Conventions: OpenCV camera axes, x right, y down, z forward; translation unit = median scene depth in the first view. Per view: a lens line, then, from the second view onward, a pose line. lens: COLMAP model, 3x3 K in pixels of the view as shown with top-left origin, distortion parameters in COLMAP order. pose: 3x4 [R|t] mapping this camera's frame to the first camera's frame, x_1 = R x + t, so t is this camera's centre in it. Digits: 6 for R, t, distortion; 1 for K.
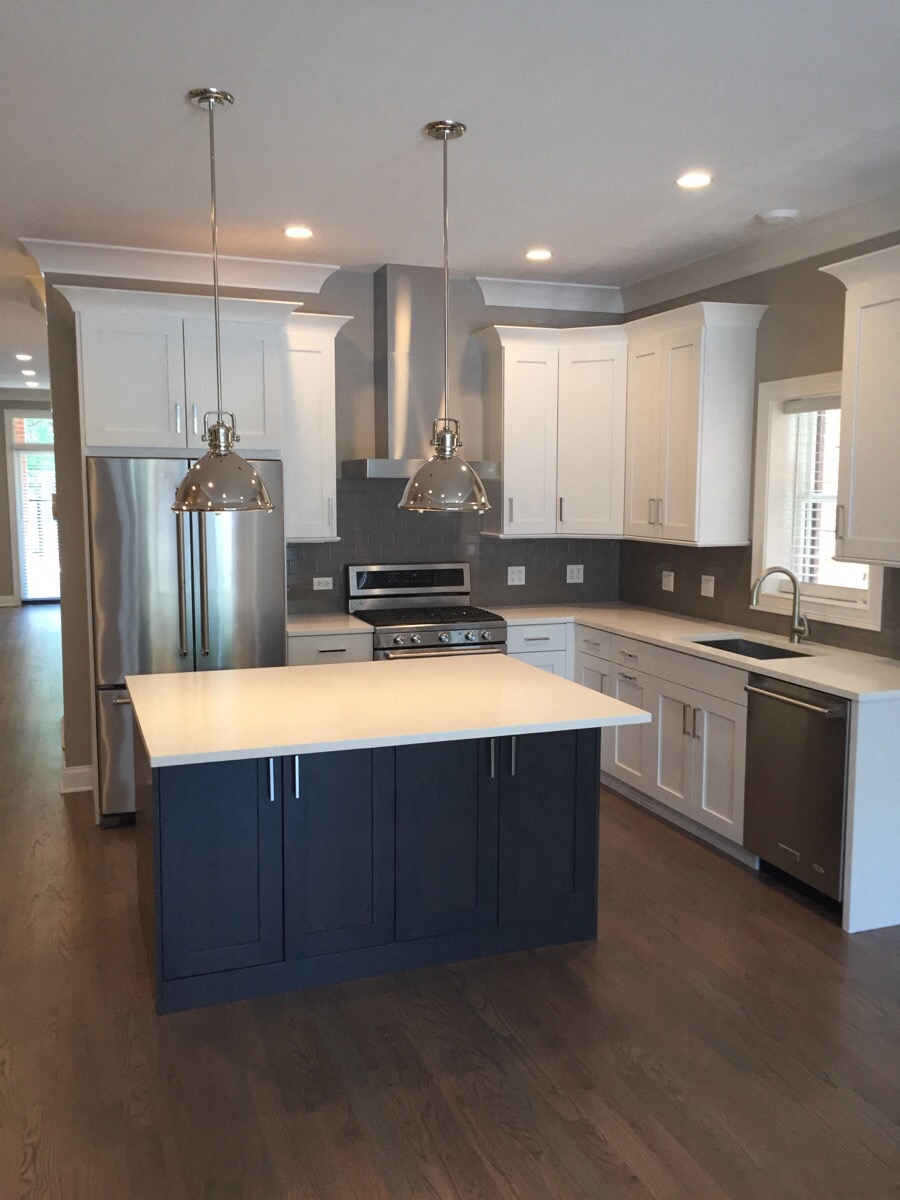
lens RADIAL K [[1014.5, 0, 448.3], [0, 1014.5, 602.2], [0, 0, 1]] dist [0.034373, -0.006755]
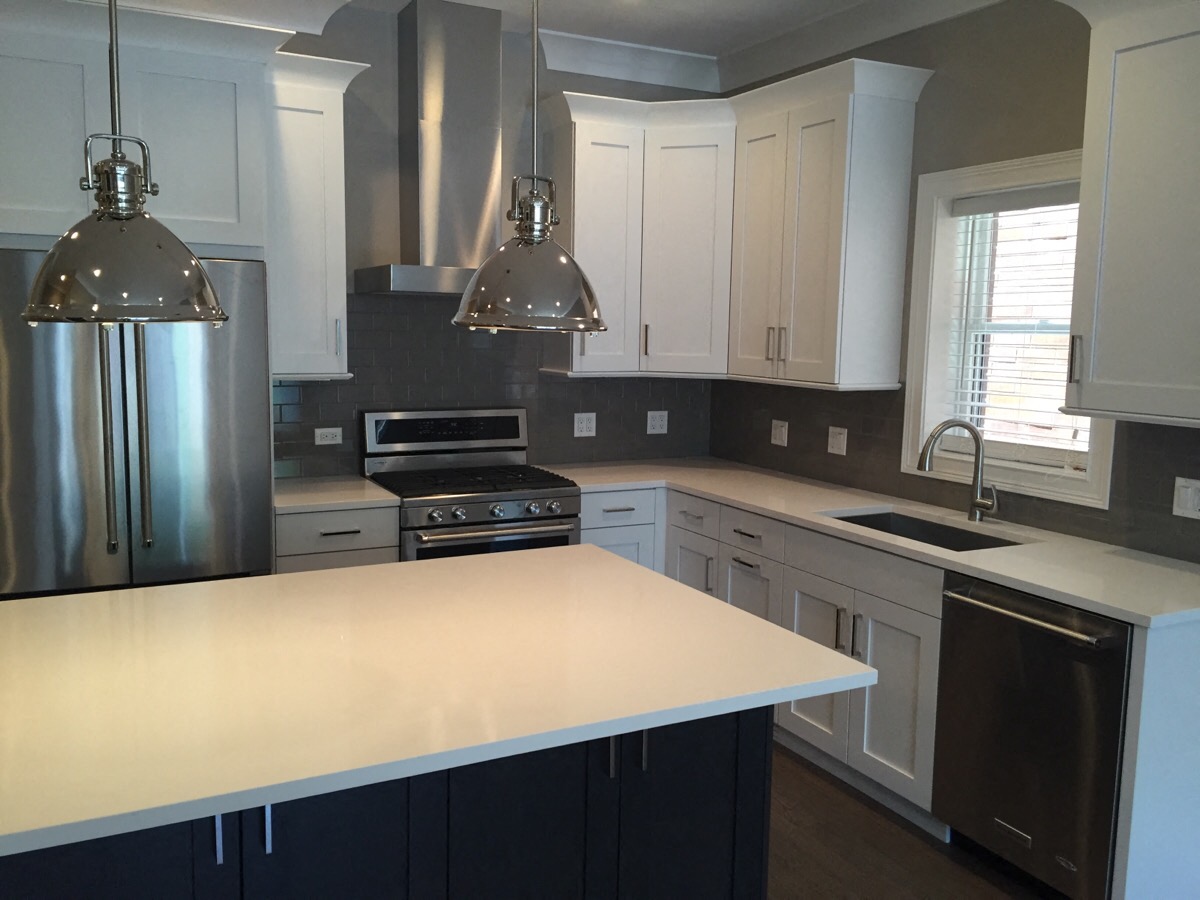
lens RADIAL K [[1014.5, 0, 603.1], [0, 1014.5, 445.9], [0, 0, 1]] dist [0.034373, -0.006755]
pose [[0.990973, -0.000385, 0.134063, -0.028895], [-0.000457, 0.999980, 0.006255, -0.018453], [-0.134063, -0.006260, 0.990953, 0.280225]]
